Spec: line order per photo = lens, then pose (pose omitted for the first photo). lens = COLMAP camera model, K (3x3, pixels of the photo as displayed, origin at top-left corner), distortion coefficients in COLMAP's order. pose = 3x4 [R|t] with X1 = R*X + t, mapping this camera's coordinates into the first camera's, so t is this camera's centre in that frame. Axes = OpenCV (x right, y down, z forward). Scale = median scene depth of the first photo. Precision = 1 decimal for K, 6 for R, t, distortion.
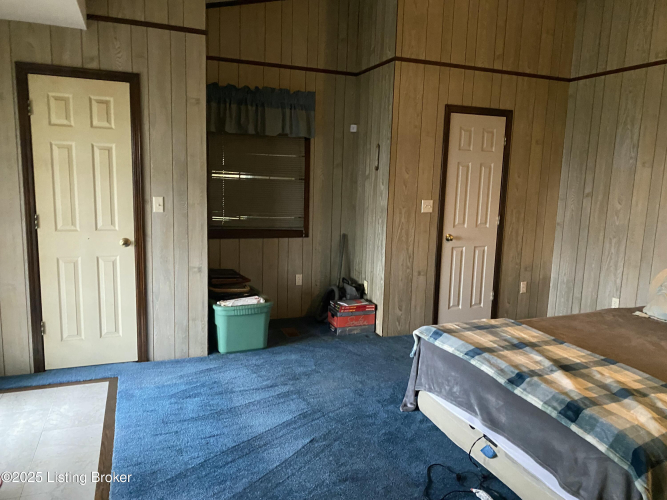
lens RADIAL K [[515.1, 0, 336.4], [0, 515.1, 246.6], [0, 0, 1]] dist [0.037546, -0.038361]
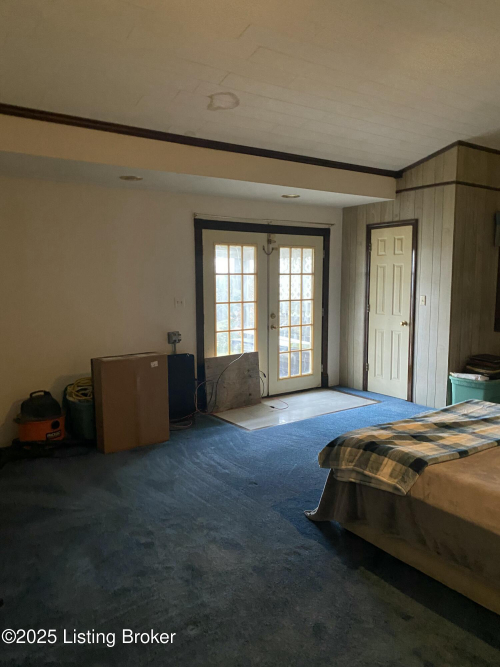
lens RADIAL K [[515.1, 0, 252.9], [0, 515.1, 335.9], [0, 0, 1]] dist [0.037546, -0.038361]
pose [[0.217606, 0.075587, -0.973105, 1.111991], [-0.136363, 0.989573, 0.046372, 0.021125], [0.966464, 0.122605, 0.225645, 0.191137]]
